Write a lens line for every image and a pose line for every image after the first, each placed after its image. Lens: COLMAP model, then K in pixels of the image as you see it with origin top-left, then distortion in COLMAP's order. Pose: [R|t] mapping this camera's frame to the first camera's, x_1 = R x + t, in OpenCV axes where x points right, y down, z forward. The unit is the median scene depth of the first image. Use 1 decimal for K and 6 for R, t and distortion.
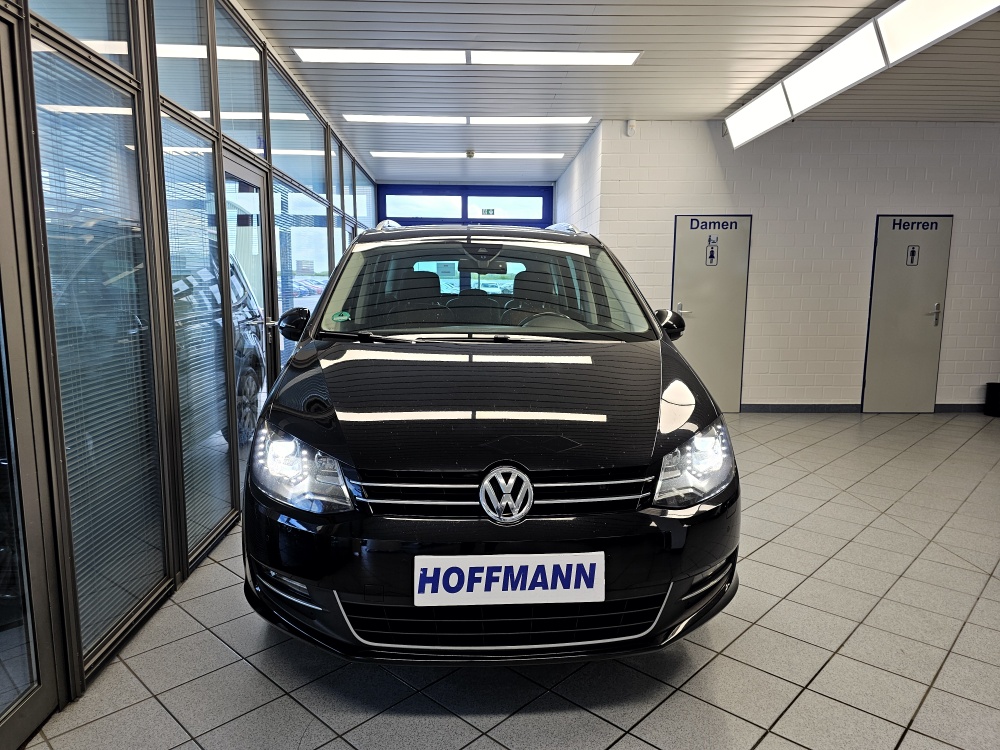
lens RADIAL K [[672.3, 0, 500.0], [0, 672.3, 375.0], [0, 0, 1]] dist [0.066324, -0.067299]
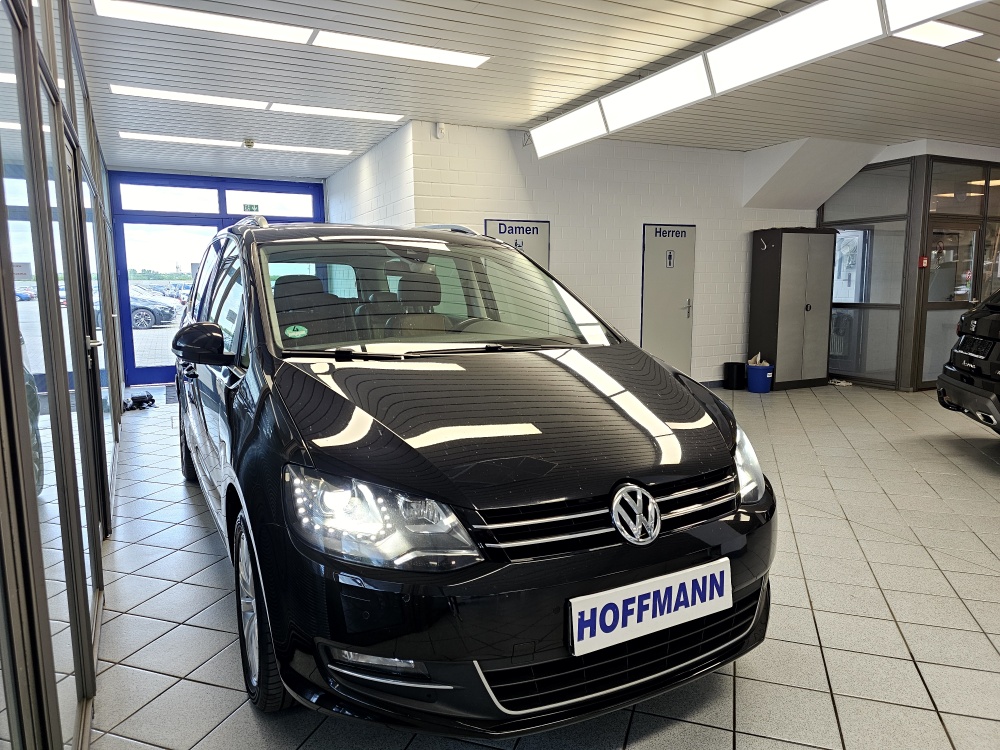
lens RADIAL K [[667.6, 0, 502.3], [0, 667.6, 371.3], [0, 0, 1]] dist [0.075418, -0.079378]
pose [[0.911295, -0.067114, 0.406248, -0.363201], [0.069646, 0.997535, 0.008565, -0.029085], [-0.405821, 0.020488, 0.913723, 0.151771]]
